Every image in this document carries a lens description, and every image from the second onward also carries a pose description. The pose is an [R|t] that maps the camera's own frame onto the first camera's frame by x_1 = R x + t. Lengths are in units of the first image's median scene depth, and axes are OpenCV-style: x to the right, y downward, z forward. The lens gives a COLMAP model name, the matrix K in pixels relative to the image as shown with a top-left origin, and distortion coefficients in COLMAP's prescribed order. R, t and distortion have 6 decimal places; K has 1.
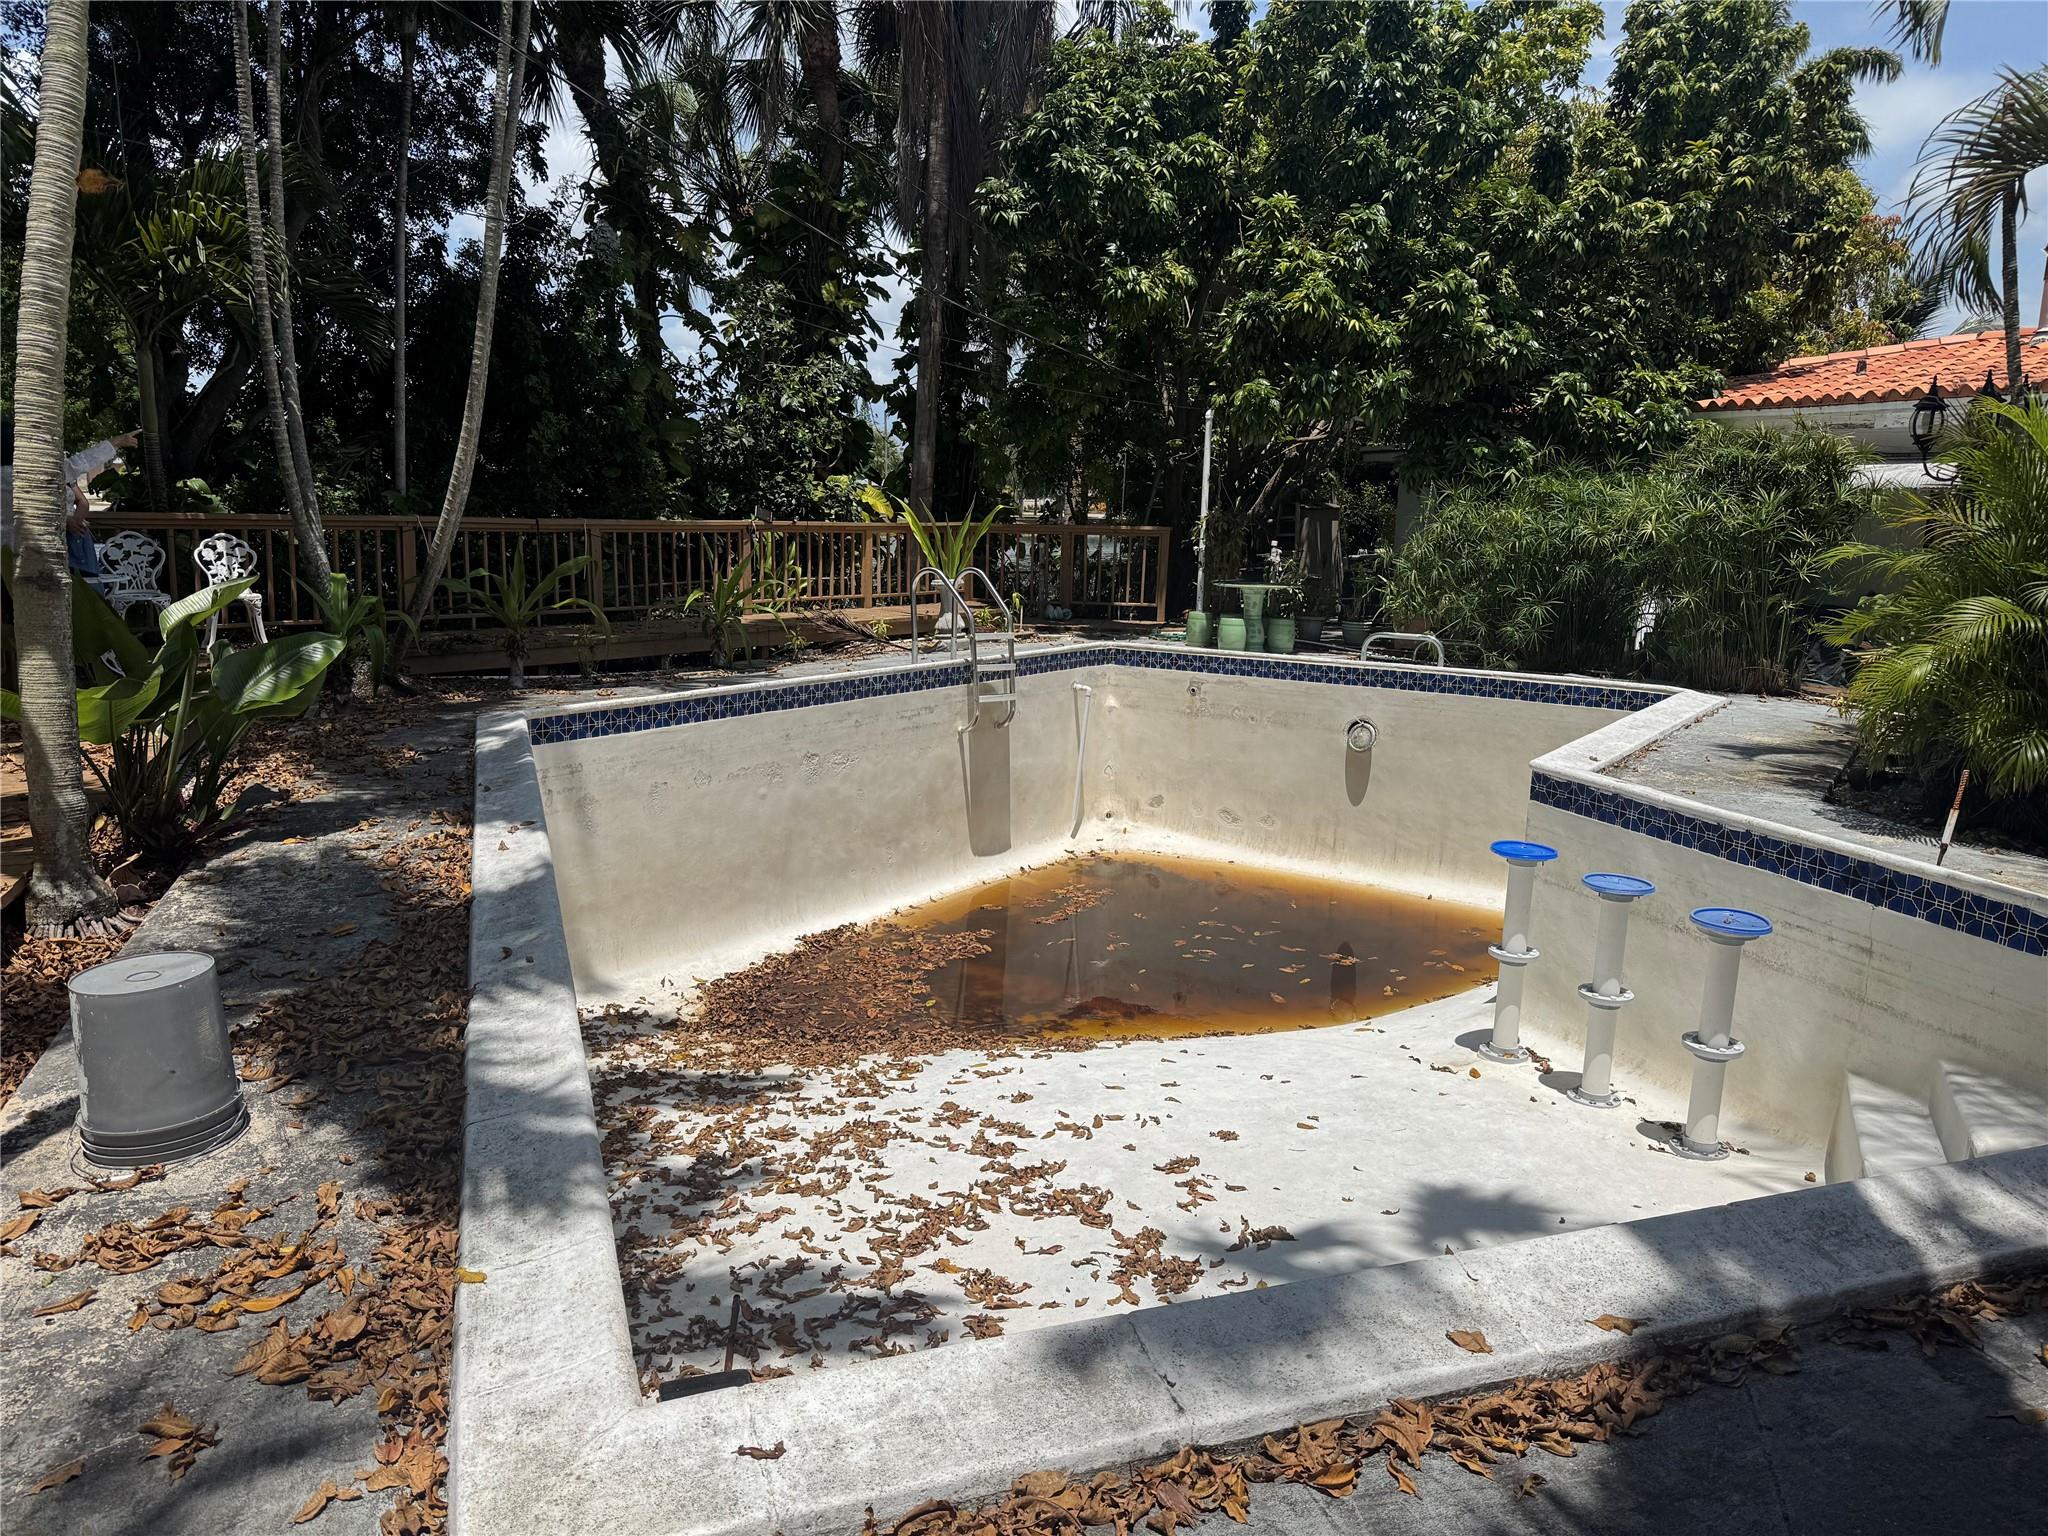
lens RADIAL K [[1422.4, 0, 1024.0], [0, 1422.4, 768.0], [0, 0, 1]] dist [0.132024, -0.183572]
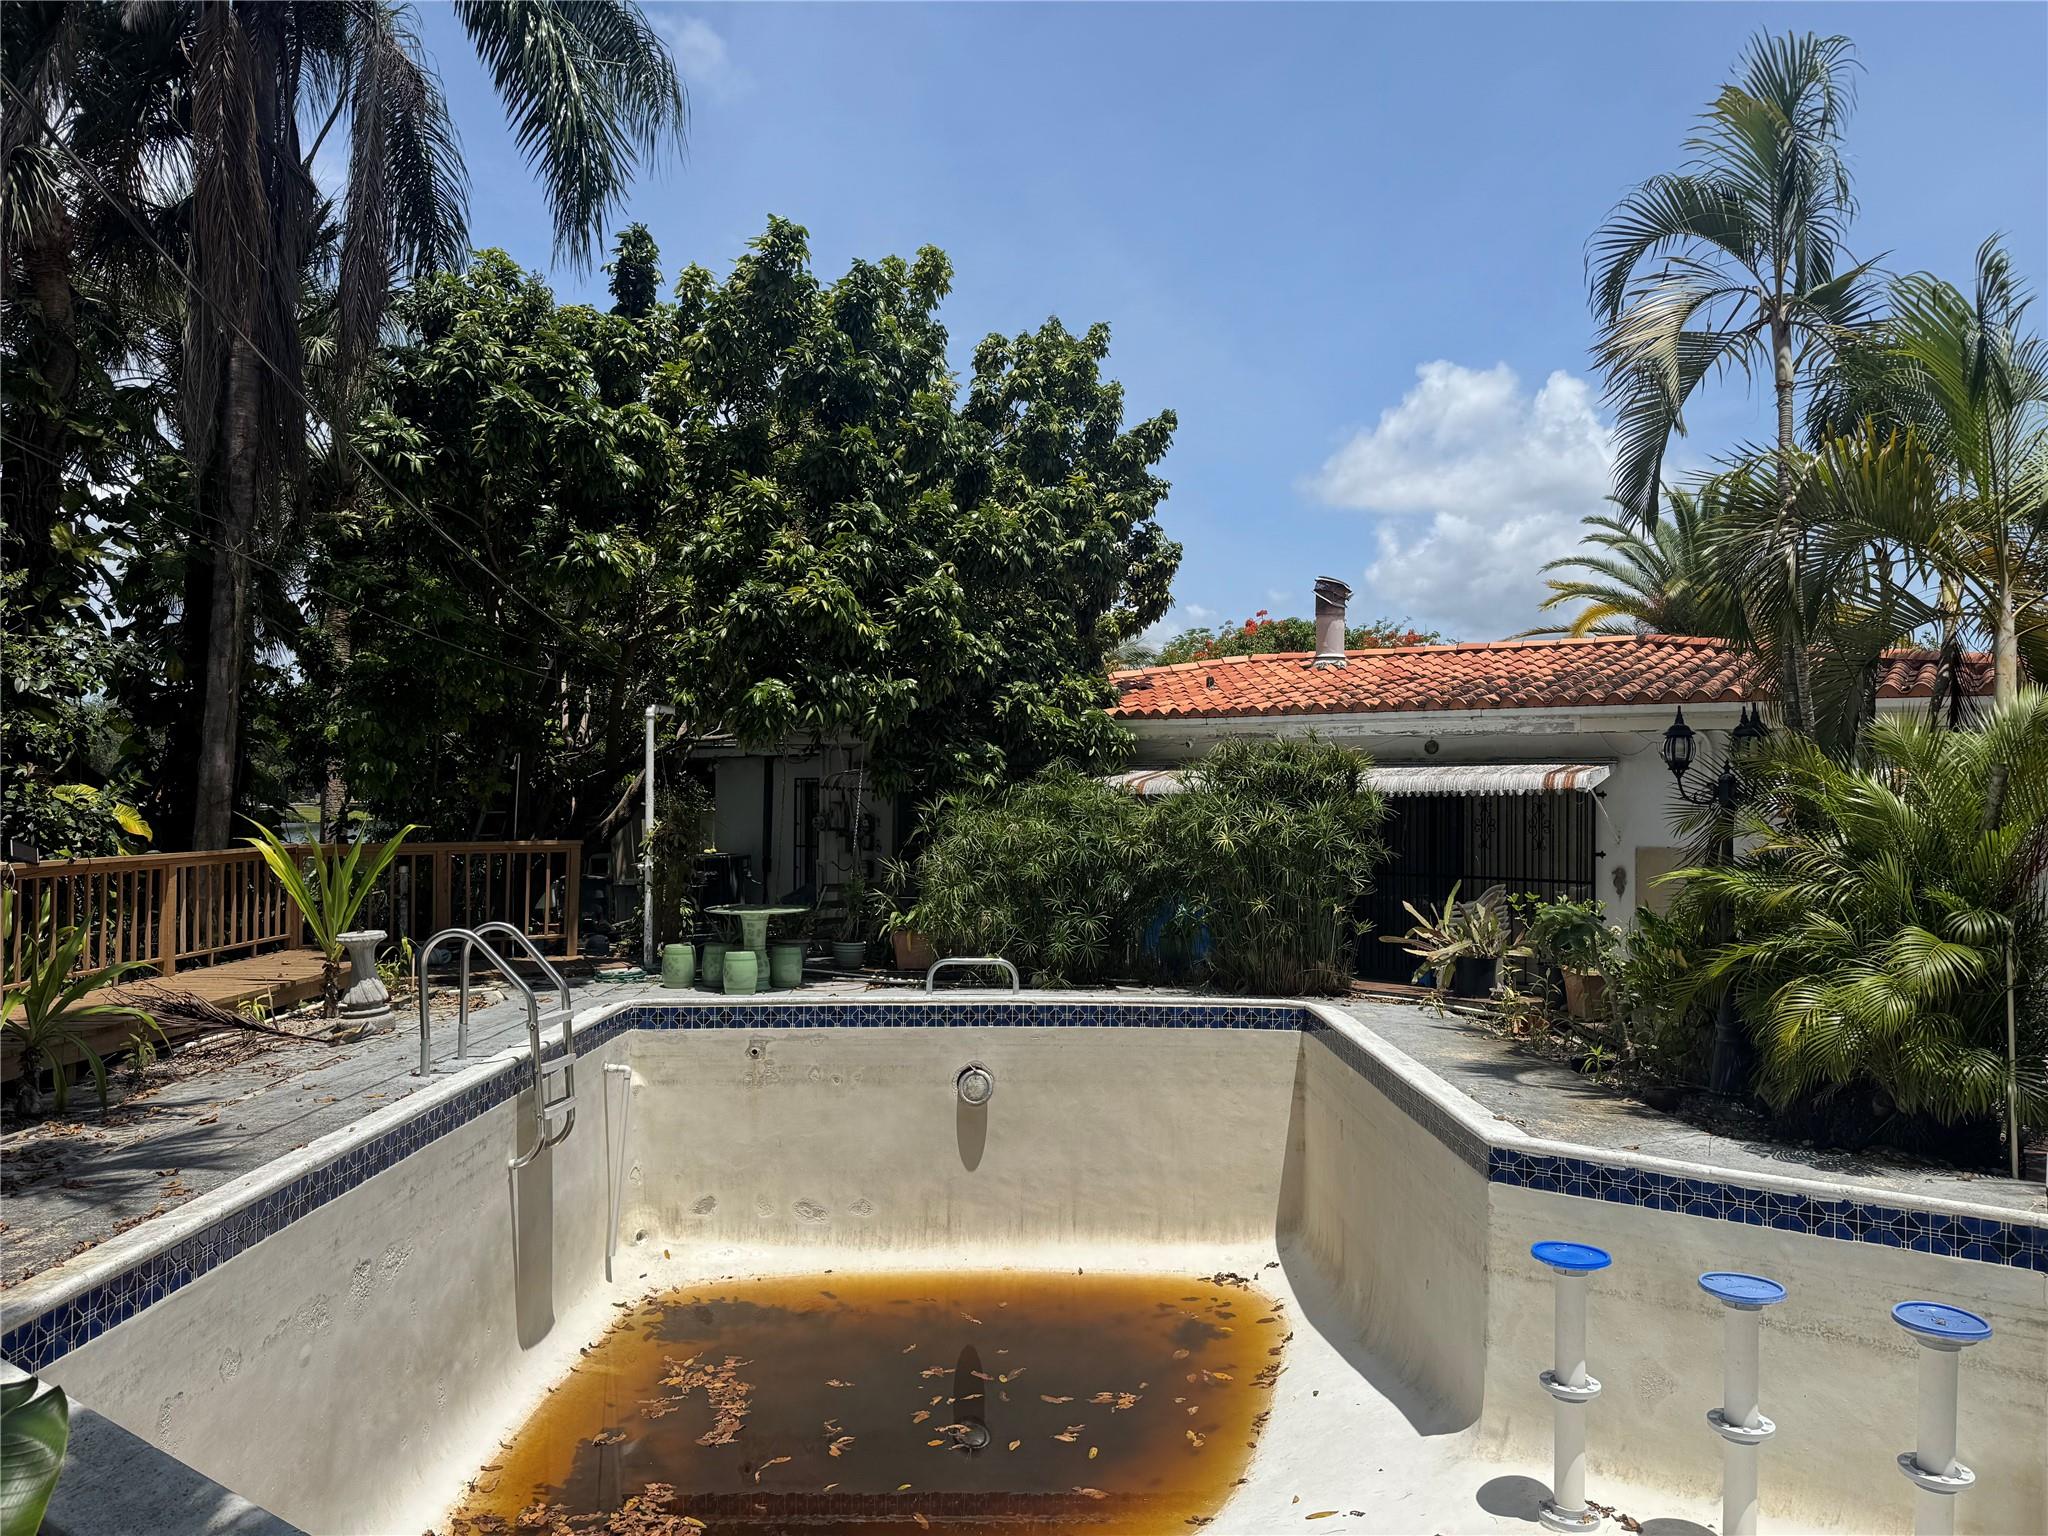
lens RADIAL K [[1422.4, 0, 1024.0], [0, 1422.4, 768.0], [0, 0, 1]] dist [0.132024, -0.183572]
pose [[0.825884, -0.009717, 0.563756, -0.217590], [0.117964, 0.980702, -0.155908, -0.071140], [-0.551362, 0.195265, 0.811093, 0.254194]]
